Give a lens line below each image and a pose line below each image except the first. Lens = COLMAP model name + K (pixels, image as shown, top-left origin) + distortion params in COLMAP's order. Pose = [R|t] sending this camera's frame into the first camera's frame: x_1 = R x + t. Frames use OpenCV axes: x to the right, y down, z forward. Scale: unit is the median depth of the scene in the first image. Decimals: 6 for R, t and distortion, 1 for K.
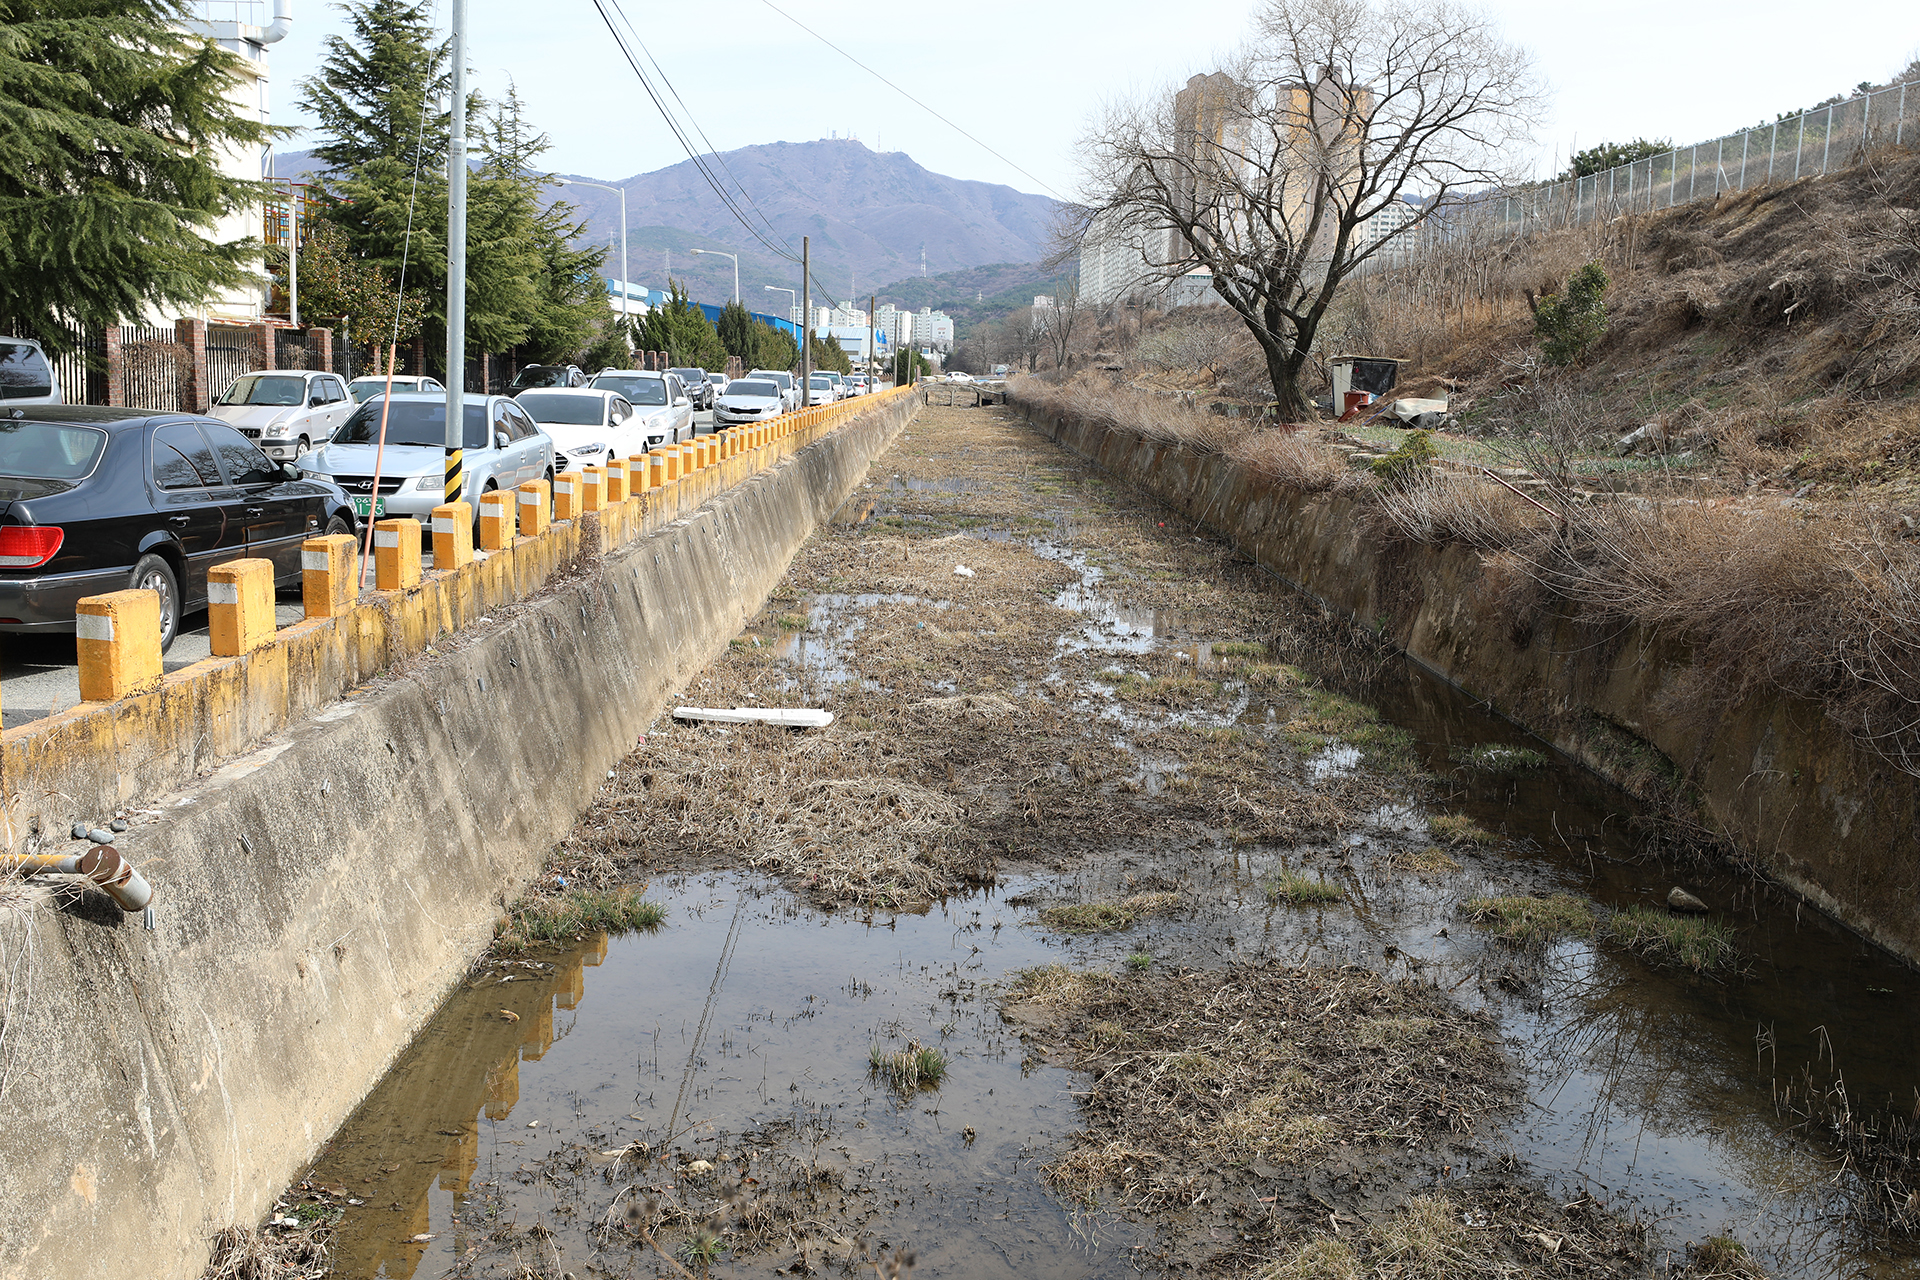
lens RADIAL K [[1824.1, 0, 958.5], [0, 1824.1, 633.0], [0, 0, 1]] dist [0.037650, 0.048071]
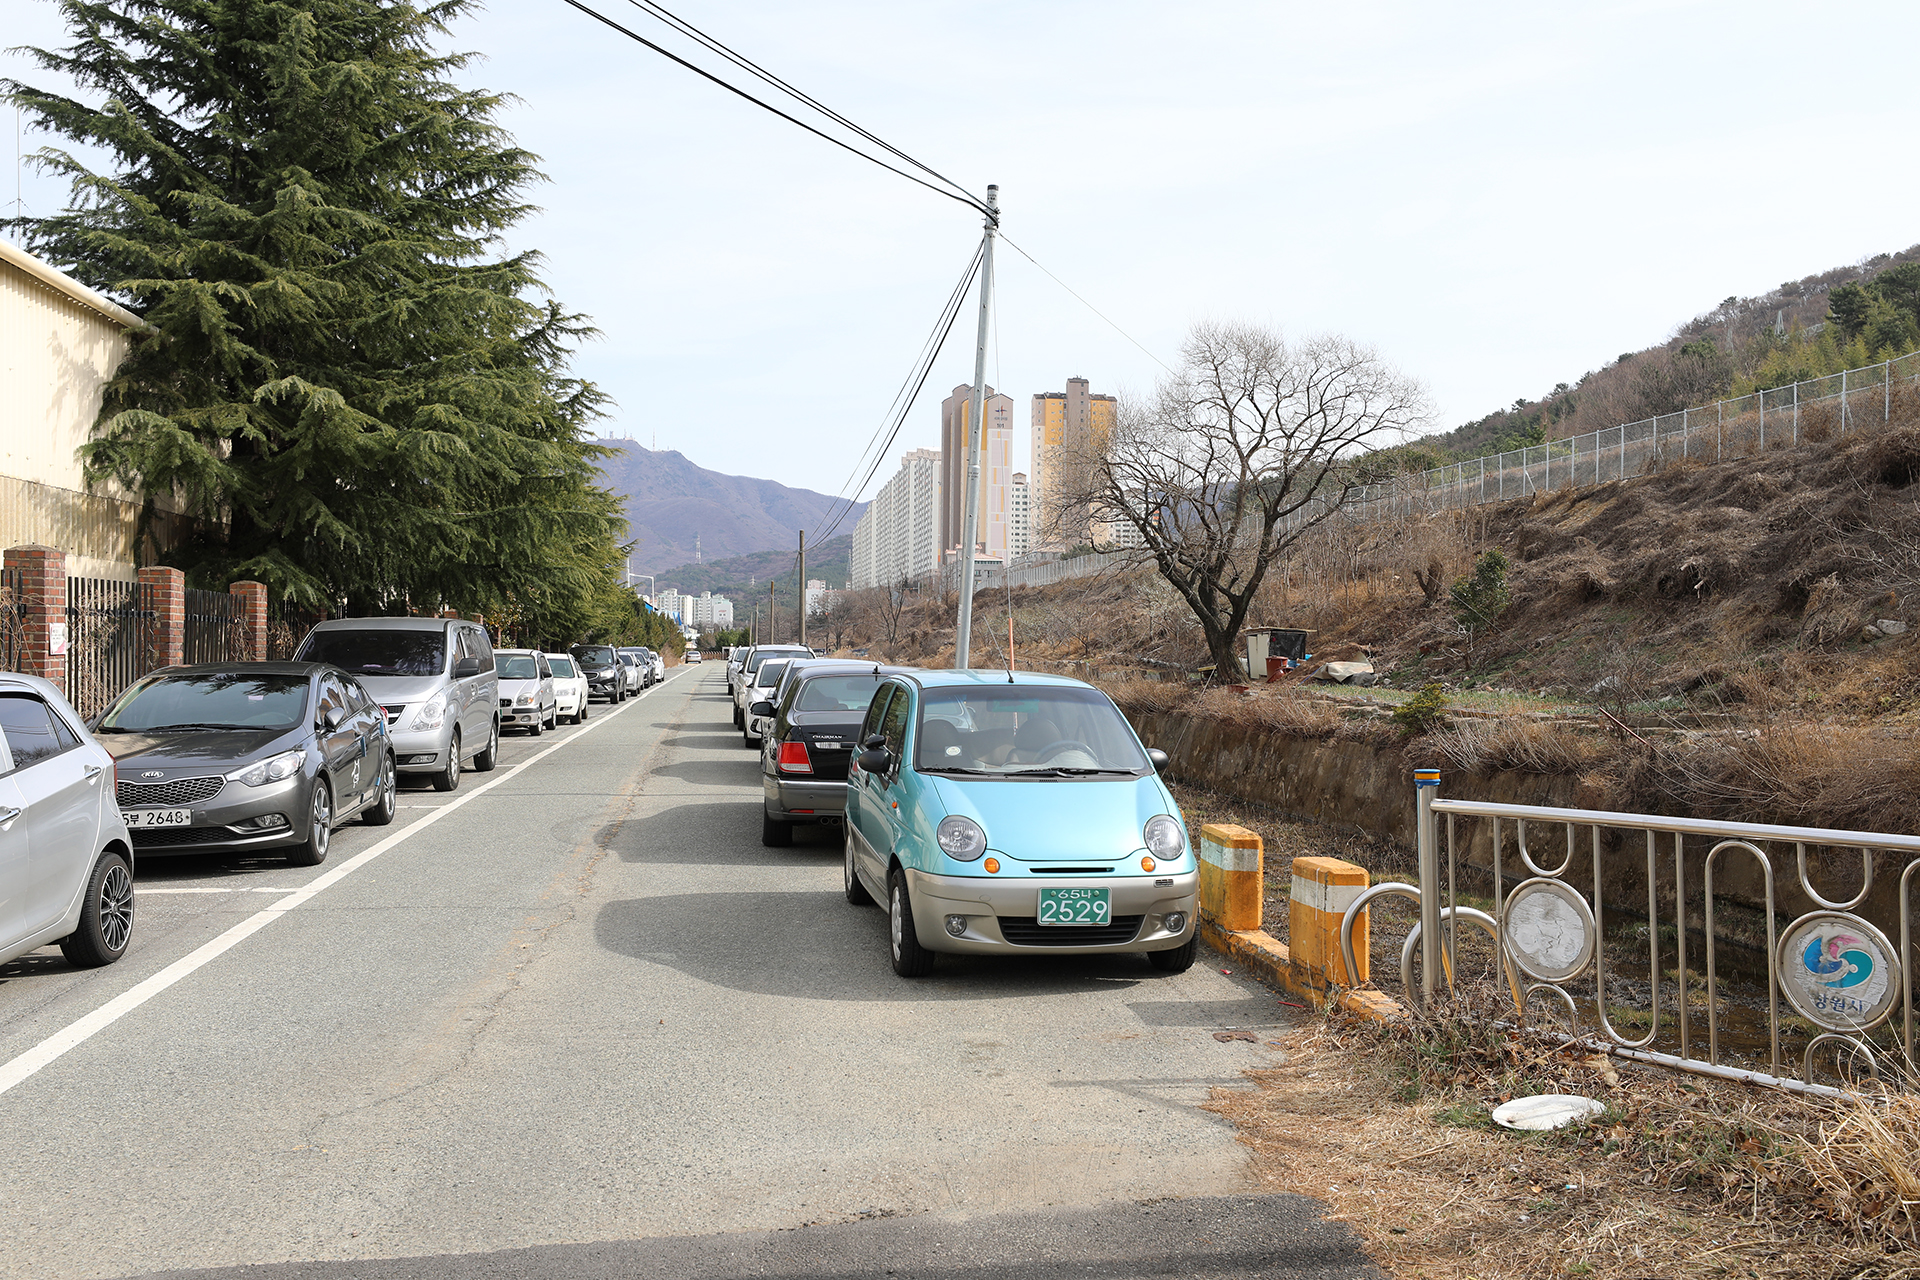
lens RADIAL K [[1719.6, 0, 960.8], [0, 1719.6, 617.9], [0, 0, 1]] dist [0.058897, -0.000317]
pose [[0.991051, -0.012382, 0.132912, -0.136606], [0.033447, 0.986960, -0.157450, 0.010787], [-0.129229, 0.160486, 0.978542, -0.061799]]
